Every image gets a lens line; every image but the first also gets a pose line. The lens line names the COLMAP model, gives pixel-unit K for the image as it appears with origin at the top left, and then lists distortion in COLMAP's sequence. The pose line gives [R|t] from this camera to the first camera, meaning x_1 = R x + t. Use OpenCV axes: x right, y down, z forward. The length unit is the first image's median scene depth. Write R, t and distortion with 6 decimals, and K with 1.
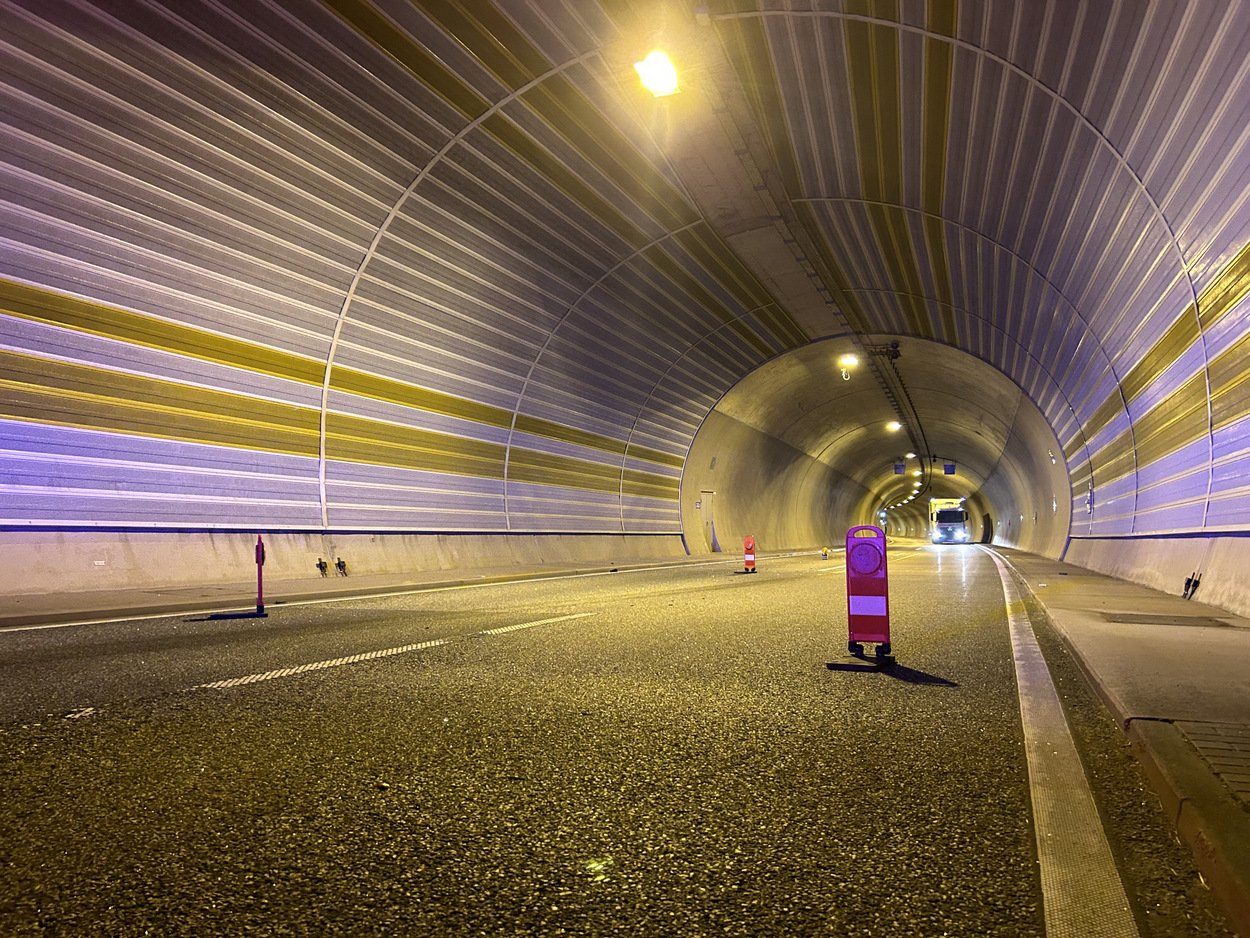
lens RADIAL K [[956.2, 0, 626.6], [0, 956.2, 469.9], [0, 0, 1]] dist [0.053711, -0.064475]
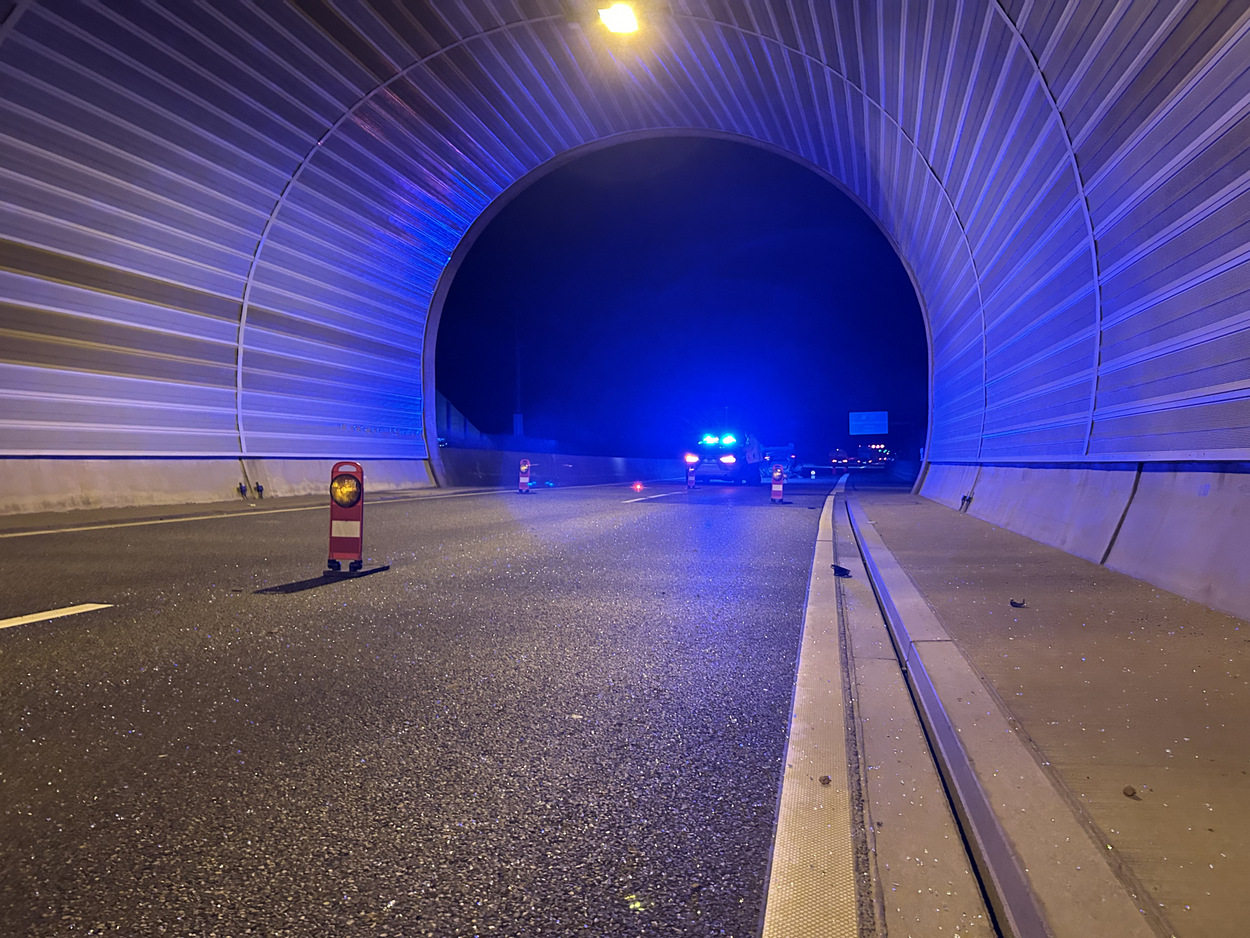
lens RADIAL K [[956.2, 0, 631.1], [0, 956.2, 471.6], [0, 0, 1]] dist [0.053711, -0.064475]
pose [[0.985685, -0.000310, 0.168599, -0.064773], [-0.013114, 0.996828, 0.078502, -0.012458], [-0.168089, -0.079590, 0.982554, -0.151886]]
